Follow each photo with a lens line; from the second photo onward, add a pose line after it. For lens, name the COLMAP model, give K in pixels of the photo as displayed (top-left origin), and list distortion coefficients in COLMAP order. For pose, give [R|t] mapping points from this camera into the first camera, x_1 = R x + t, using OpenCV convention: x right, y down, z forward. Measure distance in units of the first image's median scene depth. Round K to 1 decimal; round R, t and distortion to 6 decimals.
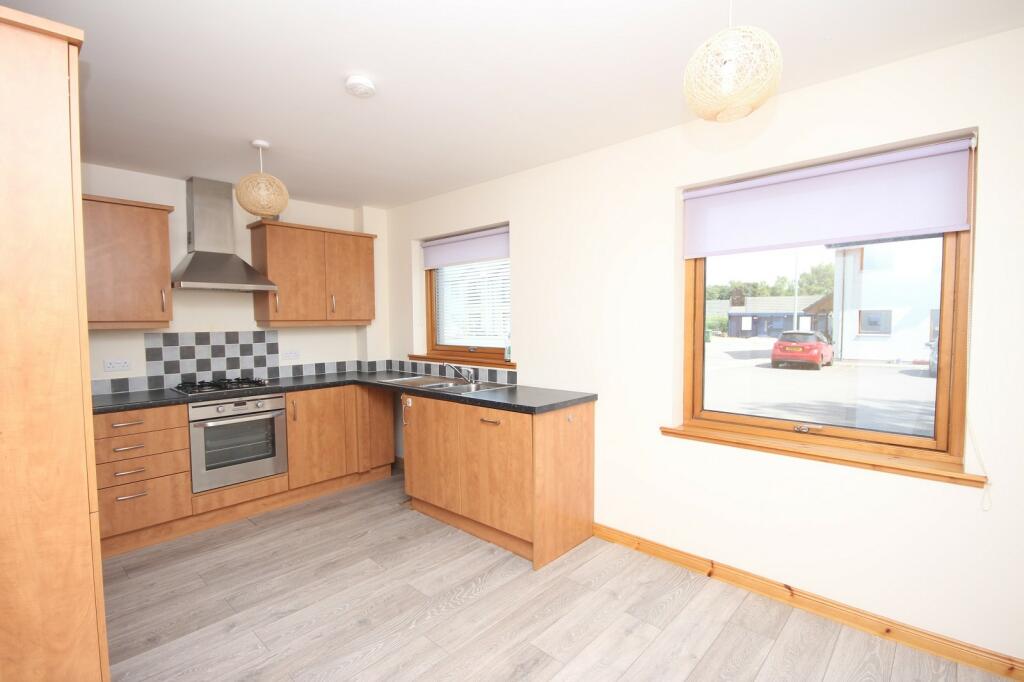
lens RADIAL K [[482.4, 0, 511.5], [0, 482.4, 343.9], [0, 0, 1]] dist [0.003024, 0.000226]
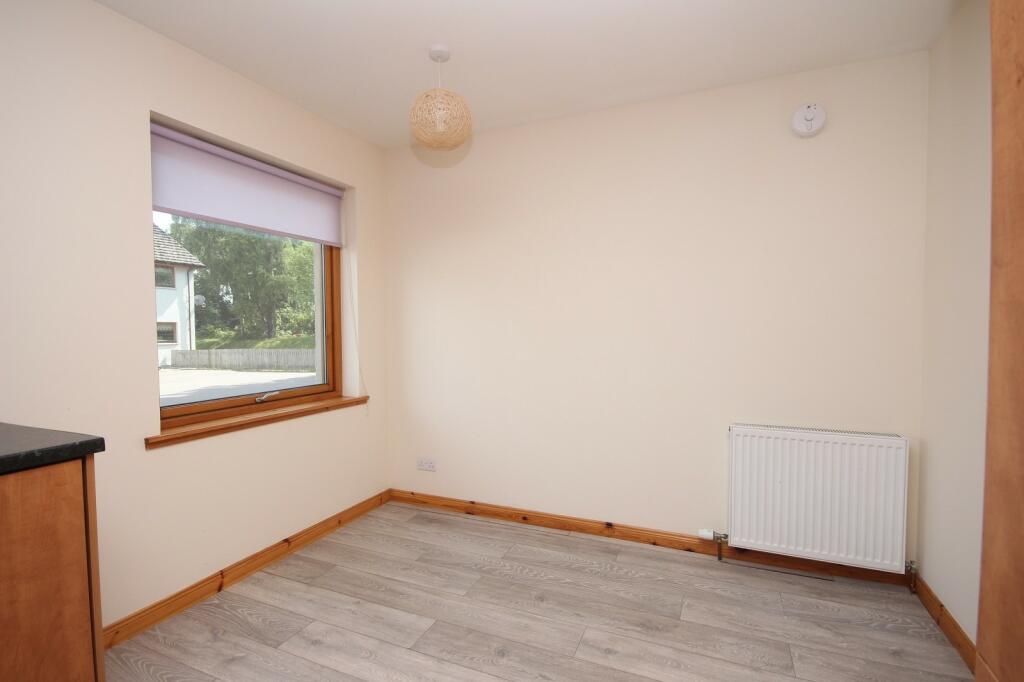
lens RADIAL K [[482.4, 0, 511.0], [0, 482.4, 343.0], [0, 0, 1]] dist [0.003024, 0.000226]
pose [[-0.327435, -0.016568, 0.944729, -0.628141], [0.063432, 0.997205, 0.039473, 0.043725], [-0.942742, 0.072851, -0.325469, 0.840274]]
